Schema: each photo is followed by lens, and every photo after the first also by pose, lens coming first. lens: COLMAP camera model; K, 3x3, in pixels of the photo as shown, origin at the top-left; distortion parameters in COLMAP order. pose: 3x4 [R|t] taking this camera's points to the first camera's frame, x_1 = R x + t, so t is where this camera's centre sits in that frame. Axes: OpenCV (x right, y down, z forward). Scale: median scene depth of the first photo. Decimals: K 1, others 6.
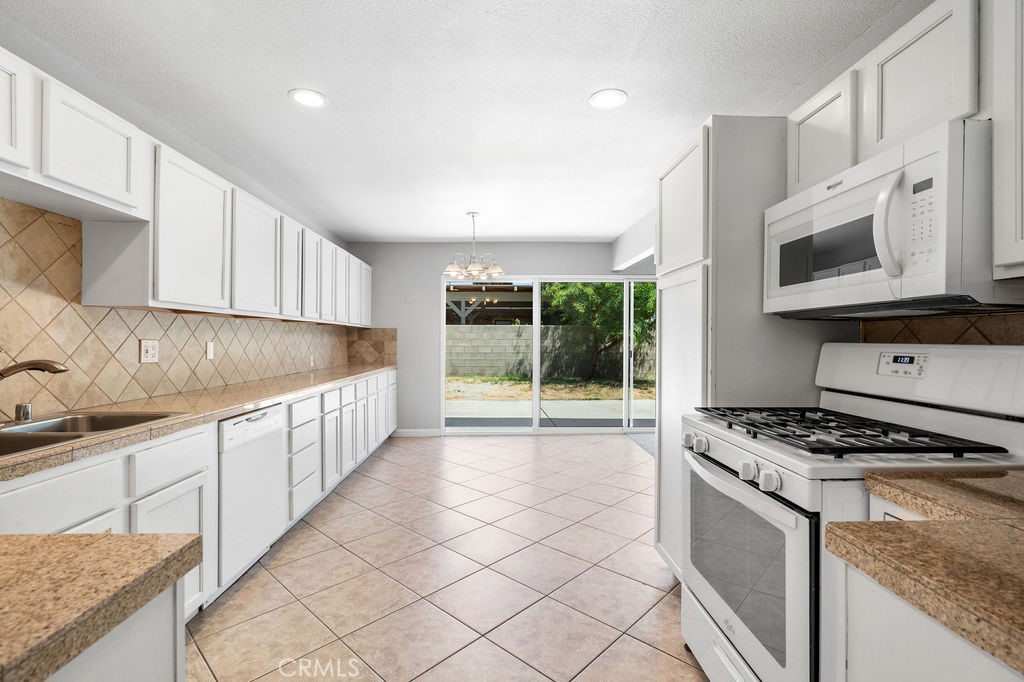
lens RADIAL K [[467.6, 0, 512.7], [0, 467.6, 335.5], [0, 0, 1]] dist [-0.000737, 0.000873]
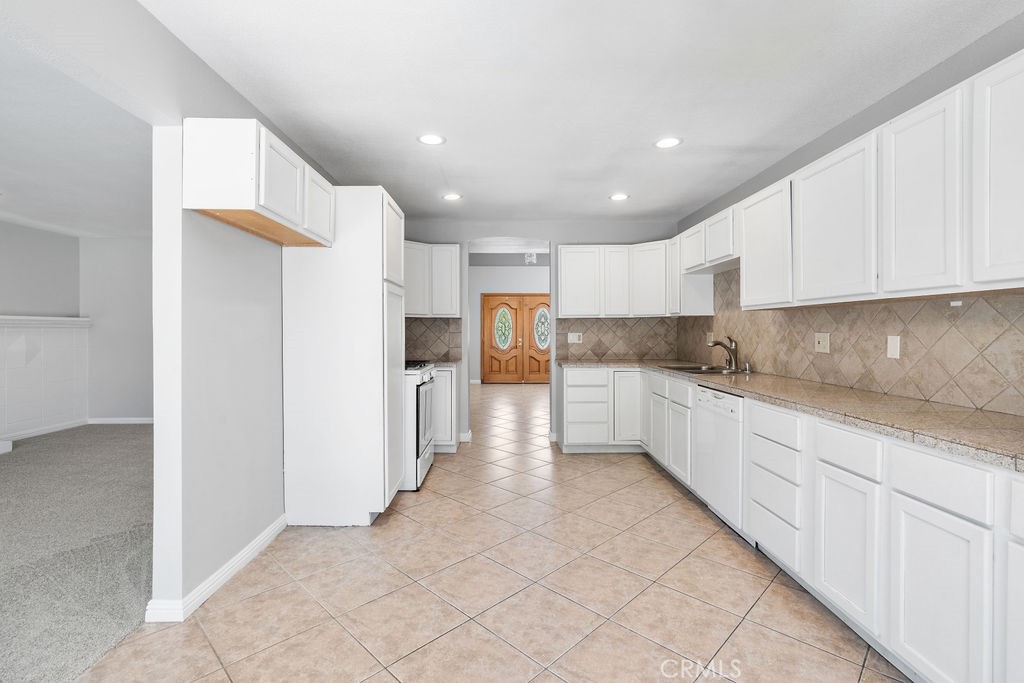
lens RADIAL K [[467.6, 0, 512.7], [0, 467.6, 336.0], [0, 0, 1]] dist [-0.000737, 0.000873]
pose [[-0.999945, -0.002772, 0.010097, -0.023554], [-0.002726, 0.999986, 0.004570, 0.012612], [-0.010110, 0.004542, -0.999939, 1.961553]]
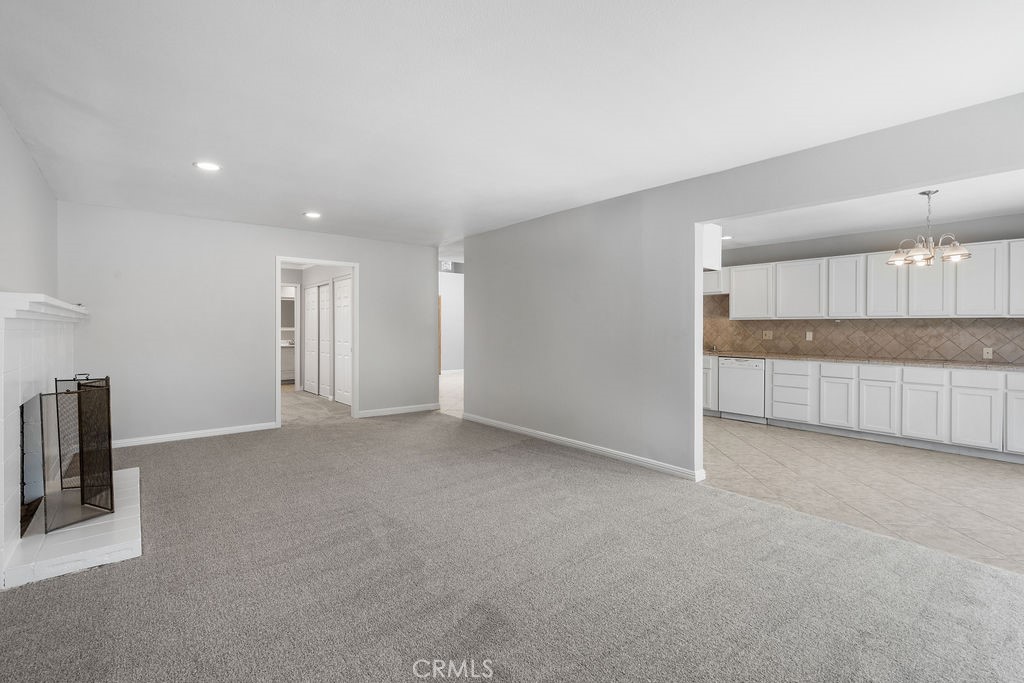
lens RADIAL K [[467.6, 0, 512.7], [0, 467.6, 336.0], [0, 0, 1]] dist [-0.000737, 0.000873]
pose [[-0.788463, -0.000112, -0.615082, 1.785404], [-0.004755, 0.999971, 0.005913, 0.027286], [0.615064, 0.007587, -0.788441, 1.991107]]
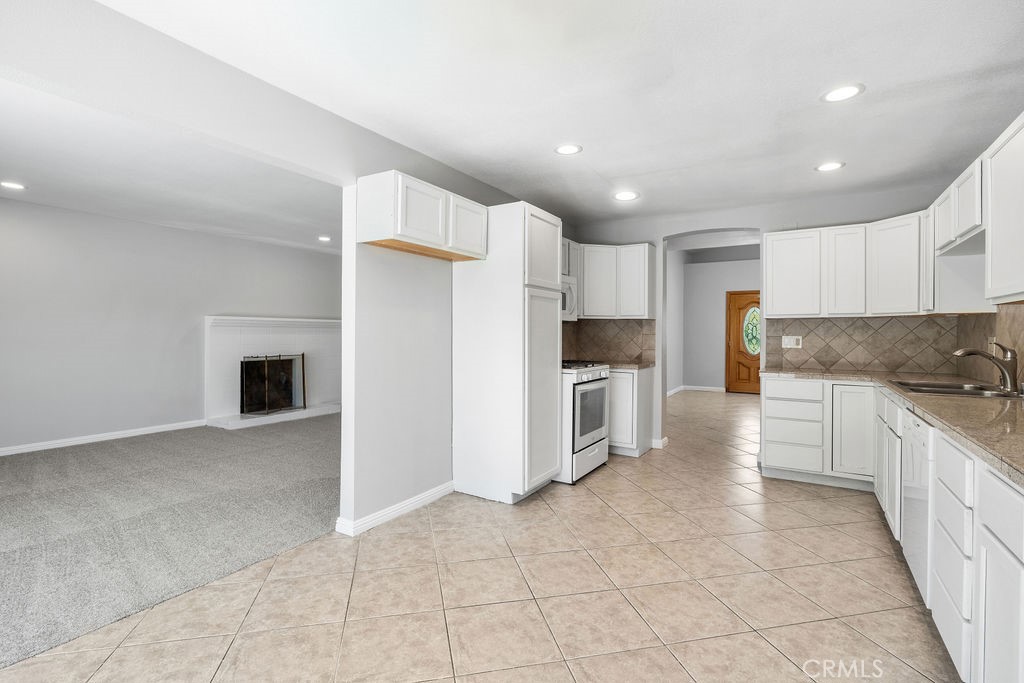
lens RADIAL K [[475.7, 0, 512.0], [0, 475.7, 341.5], [0, 0, 1]] dist [-0.001843, 0.000536]
pose [[-0.837870, -0.018769, 0.545547, -0.344217], [-0.012270, 0.999804, 0.015554, 0.013261], [-0.545732, 0.006339, -0.837936, 1.922505]]
